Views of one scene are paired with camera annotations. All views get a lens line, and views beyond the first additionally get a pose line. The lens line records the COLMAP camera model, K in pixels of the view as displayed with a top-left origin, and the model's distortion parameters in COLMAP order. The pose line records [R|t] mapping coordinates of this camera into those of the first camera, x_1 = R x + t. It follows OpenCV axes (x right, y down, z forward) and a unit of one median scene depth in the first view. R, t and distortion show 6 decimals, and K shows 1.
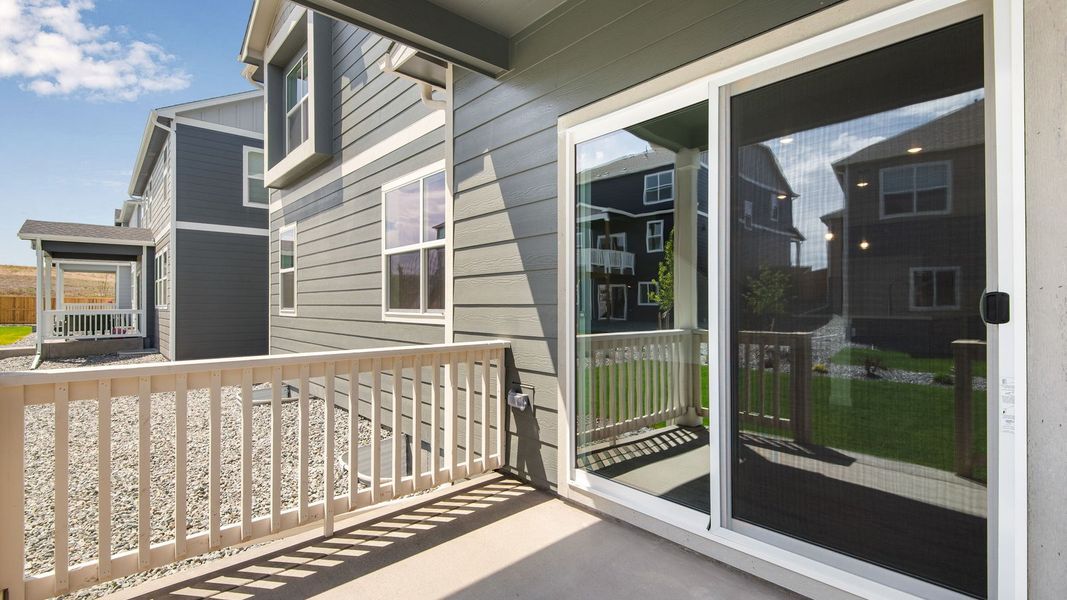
lens RADIAL K [[479.7, 0, 522.7], [0, 479.7, 302.8], [0, 0, 1]] dist [0.025775, -0.021260]
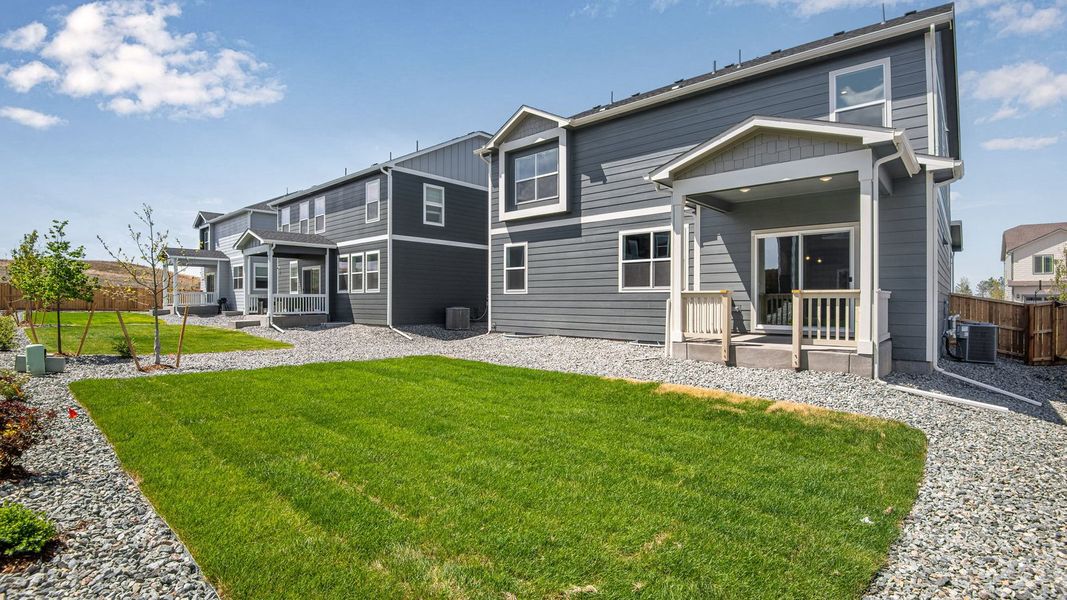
lens RADIAL K [[479.7, 0, 522.7], [0, 479.7, 302.8], [0, 0, 1]] dist [0.025775, -0.021260]
pose [[0.995854, 0.003096, 0.090908, -0.496309], [-0.003945, 0.999950, 0.009163, 0.035458], [-0.090875, -0.009484, 0.995817, -0.623160]]
